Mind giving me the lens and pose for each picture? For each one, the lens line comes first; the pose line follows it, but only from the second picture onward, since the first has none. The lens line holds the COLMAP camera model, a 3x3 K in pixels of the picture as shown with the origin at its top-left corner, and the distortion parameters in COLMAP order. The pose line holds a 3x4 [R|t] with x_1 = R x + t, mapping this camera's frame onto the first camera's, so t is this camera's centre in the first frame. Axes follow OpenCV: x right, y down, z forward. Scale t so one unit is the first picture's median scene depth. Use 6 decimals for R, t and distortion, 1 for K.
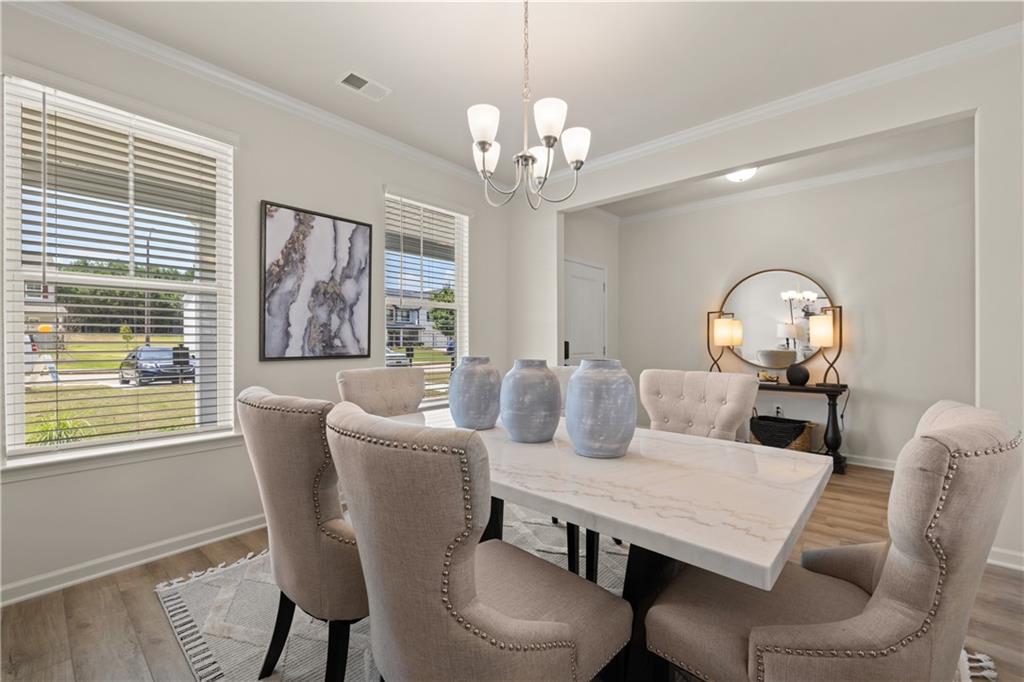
lens RADIAL K [[432.0, 0, 513.0], [0, 432.0, 339.3], [0, 0, 1]] dist [-0.001206, -0.000246]
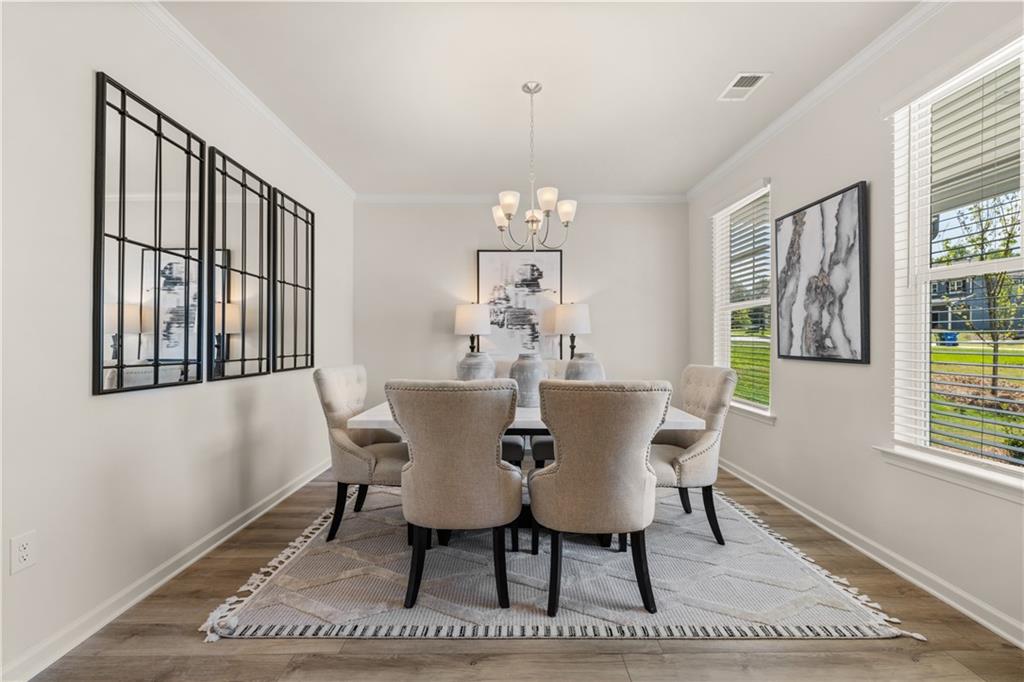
lens RADIAL K [[432.0, 0, 512.8], [0, 432.0, 339.3], [0, 0, 1]] dist [-0.001206, -0.000246]
pose [[-0.736509, -0.000551, -0.676428, 0.645961], [0.003269, 0.999985, -0.004374, 0.002268], [0.676420, -0.005433, -0.736496, 1.227446]]
